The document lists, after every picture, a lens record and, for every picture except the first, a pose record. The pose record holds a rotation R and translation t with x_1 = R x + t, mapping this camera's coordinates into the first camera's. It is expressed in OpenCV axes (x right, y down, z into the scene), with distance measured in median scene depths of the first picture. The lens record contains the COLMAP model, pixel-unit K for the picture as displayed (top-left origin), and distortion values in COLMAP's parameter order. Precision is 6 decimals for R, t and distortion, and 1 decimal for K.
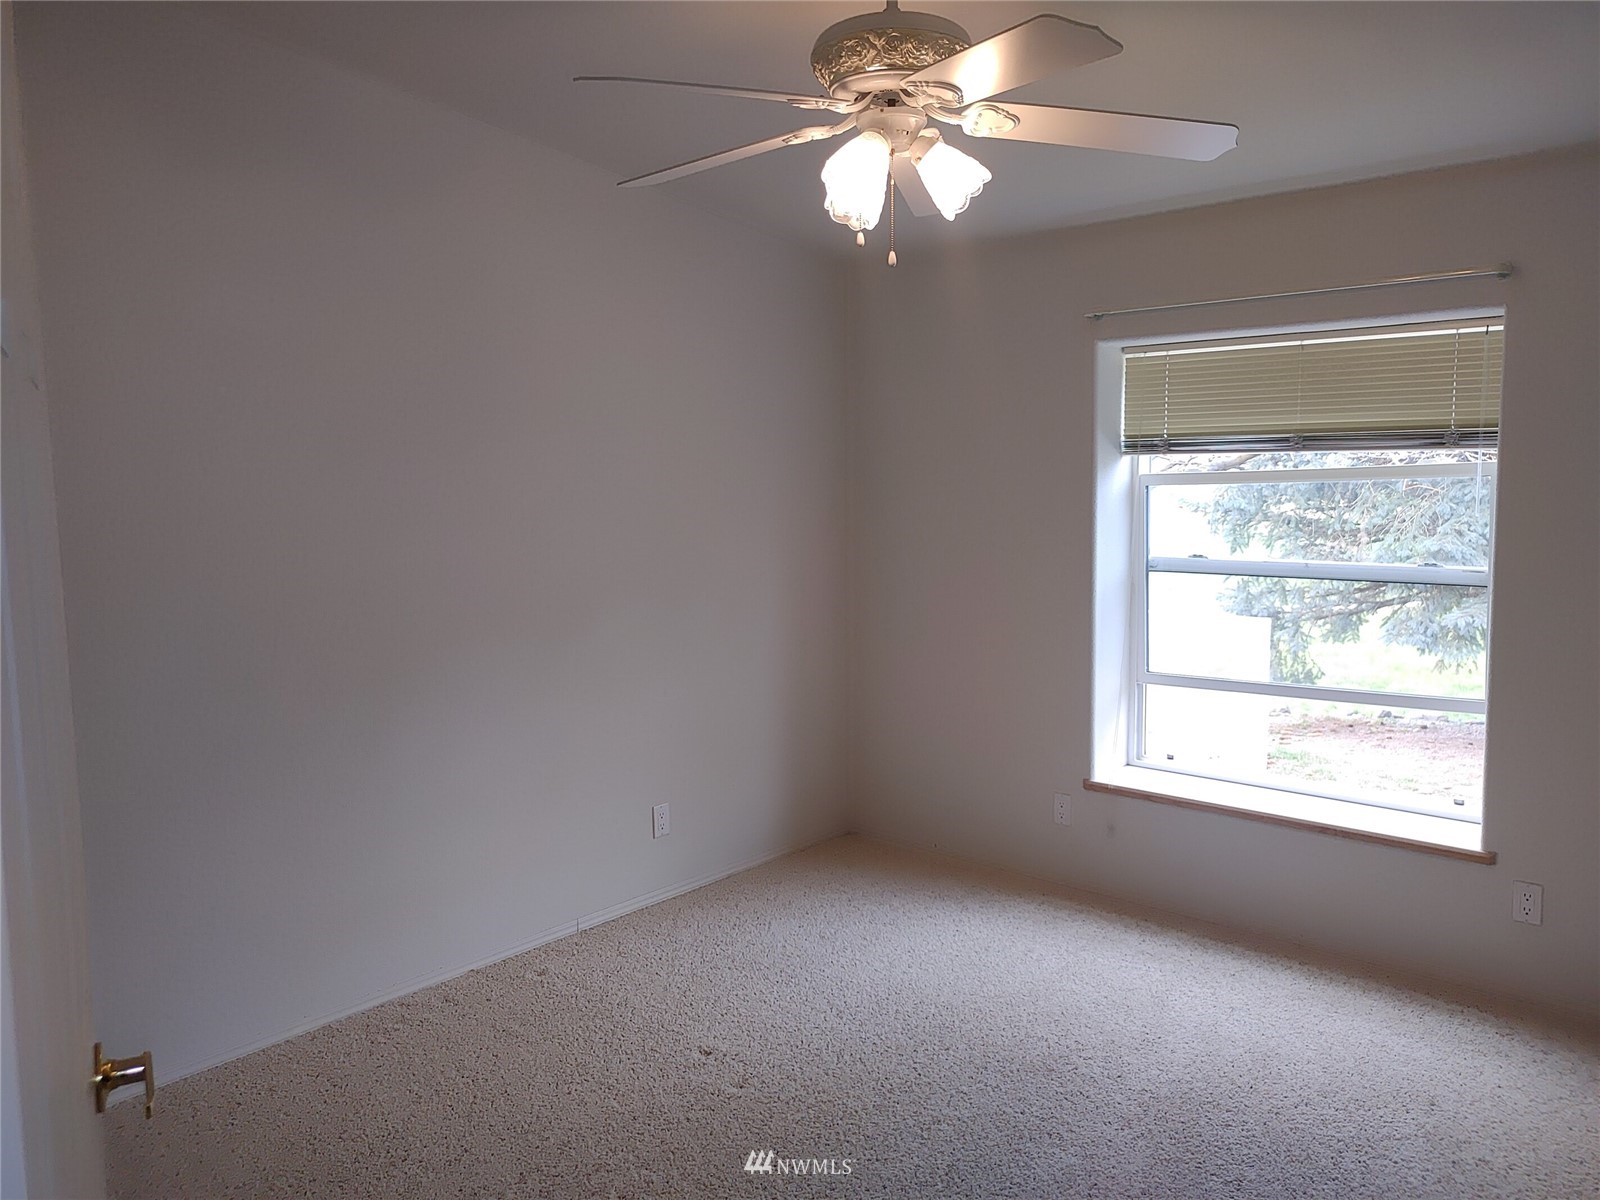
lens RADIAL K [[1266.8, 0, 808.2], [0, 1266.8, 593.9], [0, 0, 1]] dist [-0.003743, 0.001382]
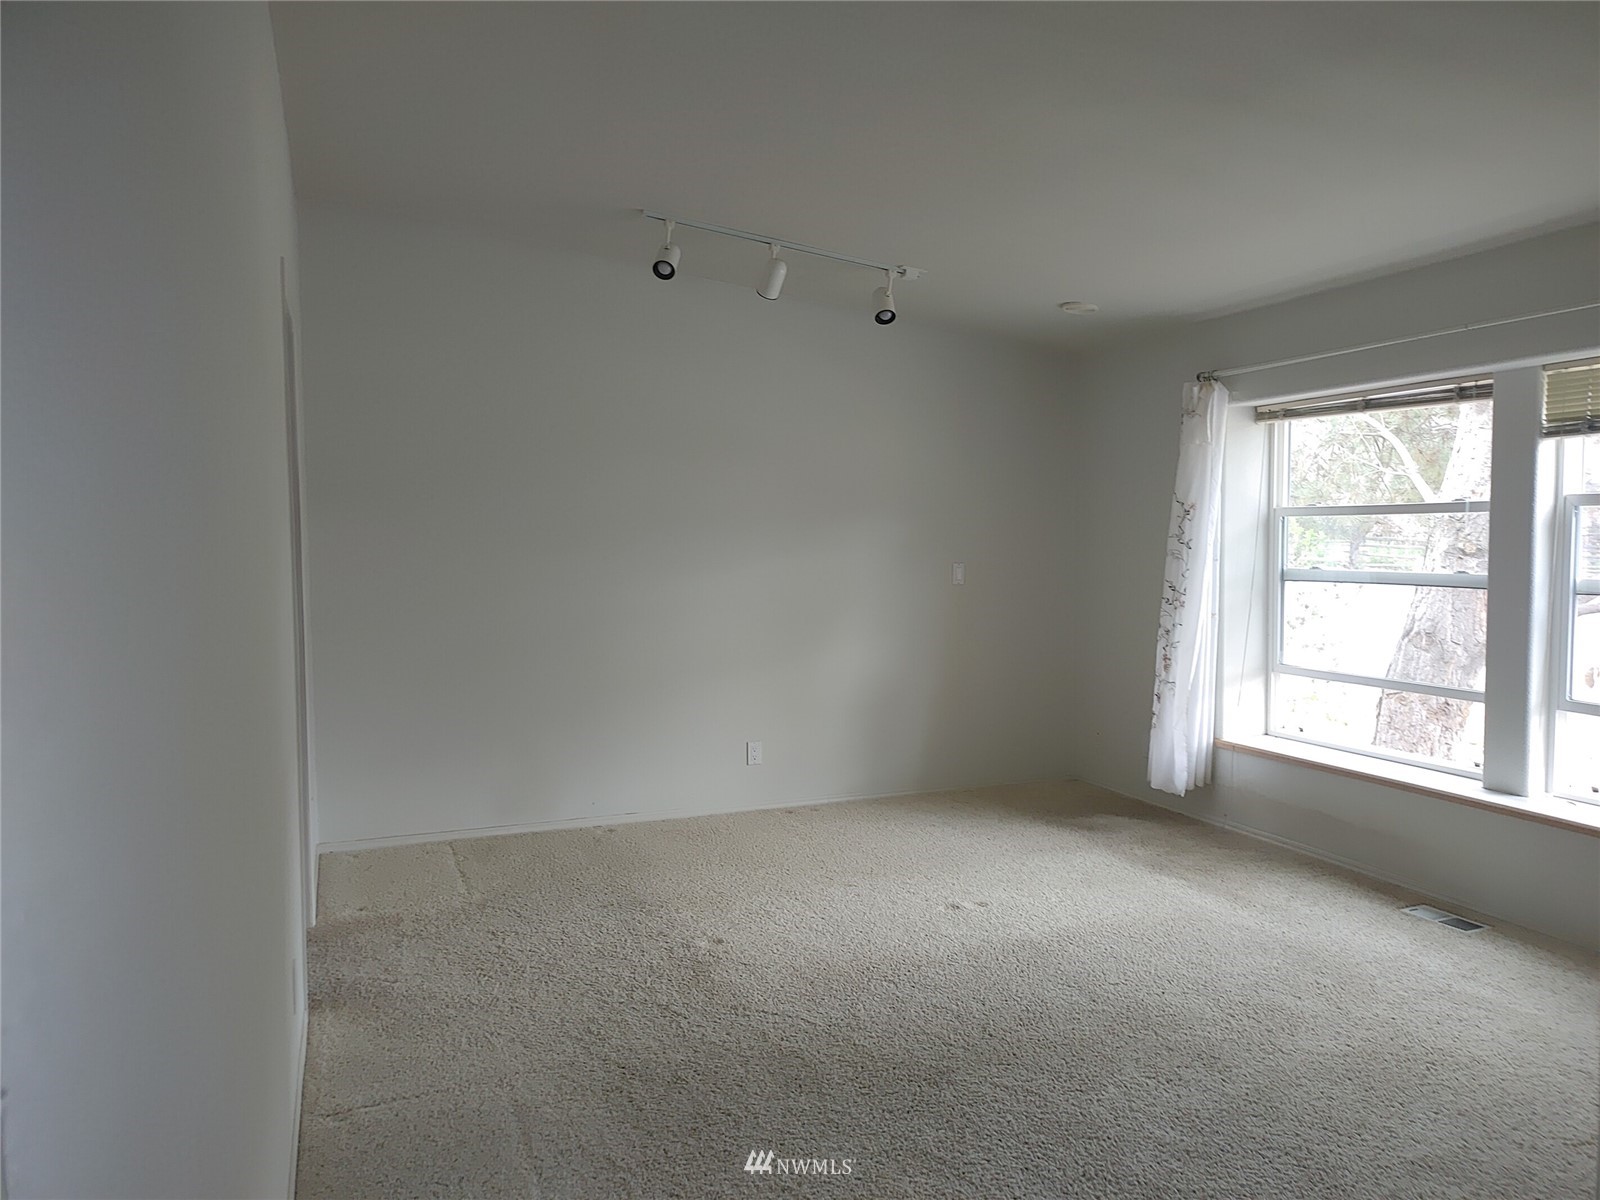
lens RADIAL K [[1266.8, 0, 791.8], [0, 1266.8, 602.0], [0, 0, 1]] dist [-0.003743, 0.001382]
pose [[0.914917, 0.005553, -0.403603, 0.303366], [-0.013121, 0.999786, -0.015988, 0.028202], [0.403428, 0.019923, 0.914794, -0.309748]]
